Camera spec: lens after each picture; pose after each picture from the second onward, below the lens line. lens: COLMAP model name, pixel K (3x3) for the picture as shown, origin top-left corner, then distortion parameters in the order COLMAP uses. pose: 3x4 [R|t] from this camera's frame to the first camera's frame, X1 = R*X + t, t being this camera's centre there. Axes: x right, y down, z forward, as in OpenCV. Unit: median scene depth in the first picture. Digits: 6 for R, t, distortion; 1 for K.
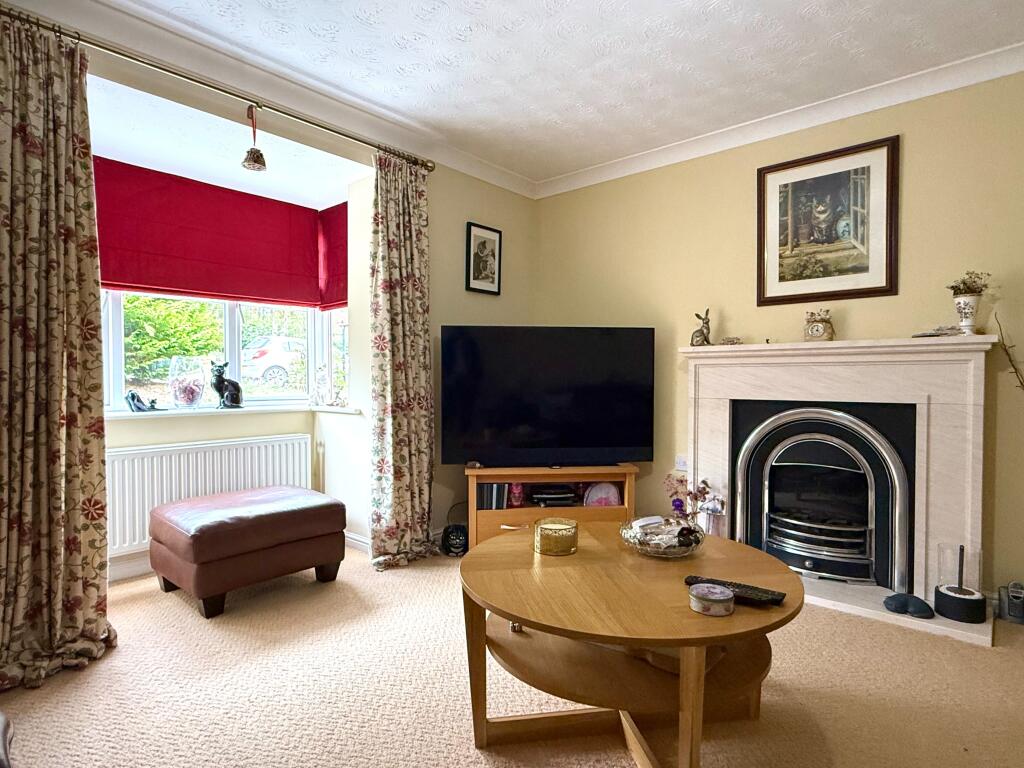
lens RADIAL K [[559.2, 0, 518.1], [0, 559.2, 387.1], [0, 0, 1]] dist [-0.003904, -0.000412]
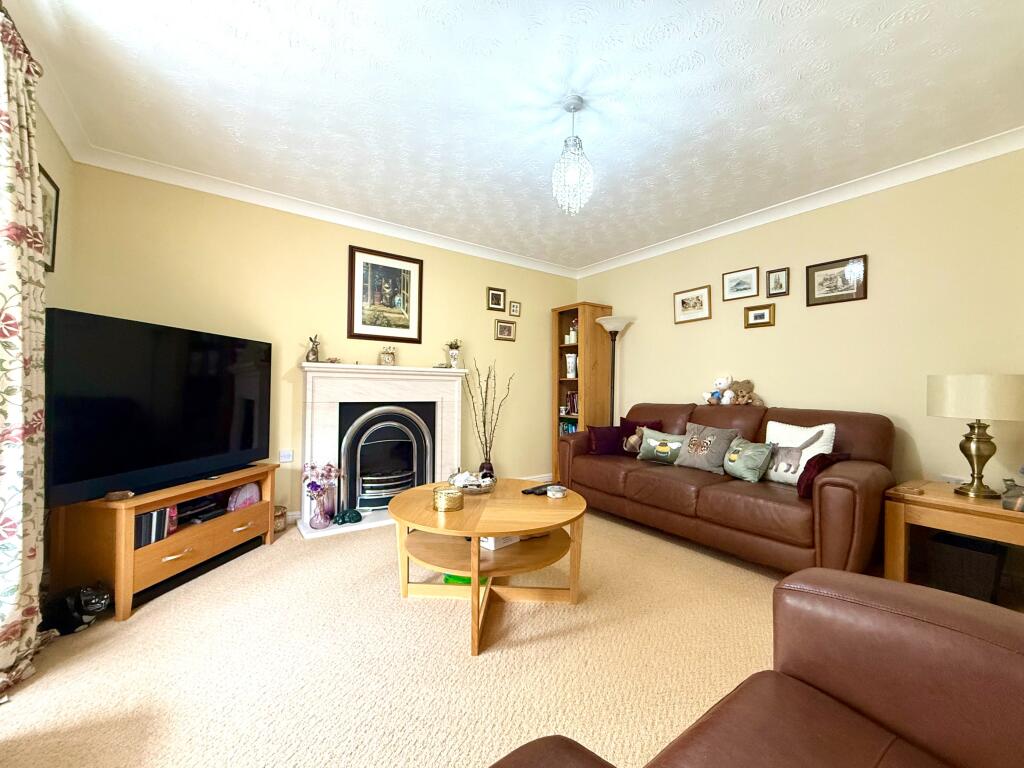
lens RADIAL K [[408.2, 0, 519.5], [0, 408.2, 384.7], [0, 0, 1]] dist [-0.003636, 0.000628]
pose [[0.214897, 0.014517, 0.976529, -0.540714], [0.003678, 0.999870, -0.015674, -0.004833], [-0.976630, 0.006960, 0.214816, 0.348659]]
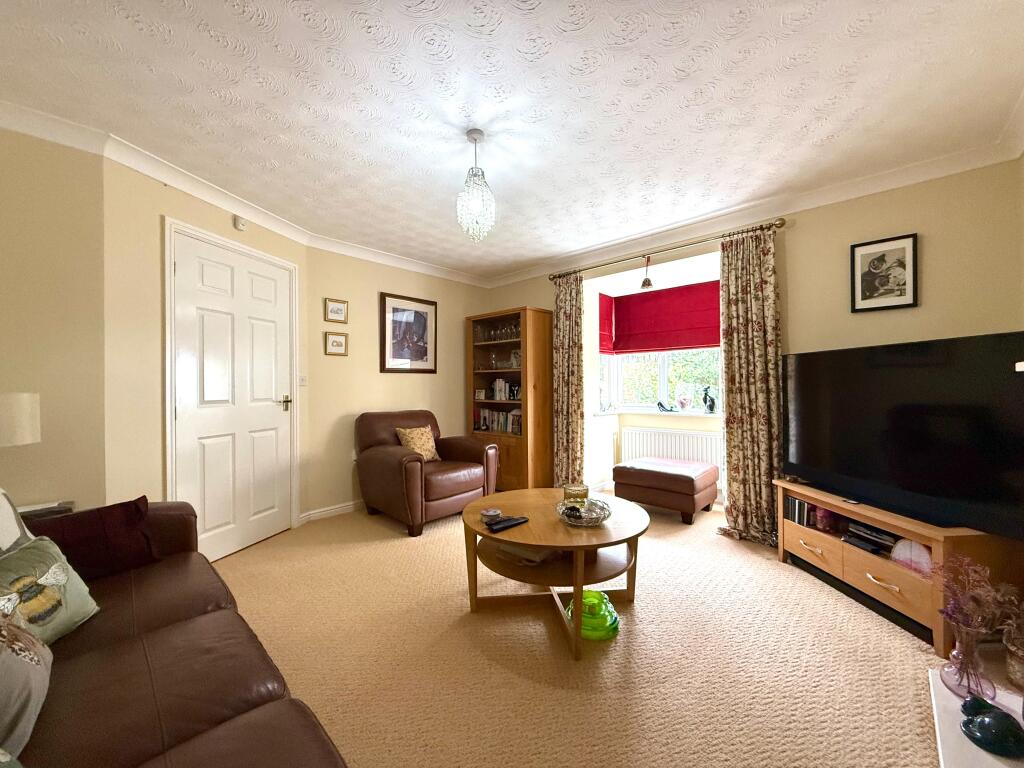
lens RADIAL K [[408.2, 0, 515.2], [0, 408.2, 385.8], [0, 0, 1]] dist [-0.003636, 0.000628]
pose [[-0.030672, -0.002270, -0.999527, 0.788685], [-0.008600, 0.999961, -0.002007, -0.041954], [0.999493, 0.008534, -0.030690, 0.496364]]
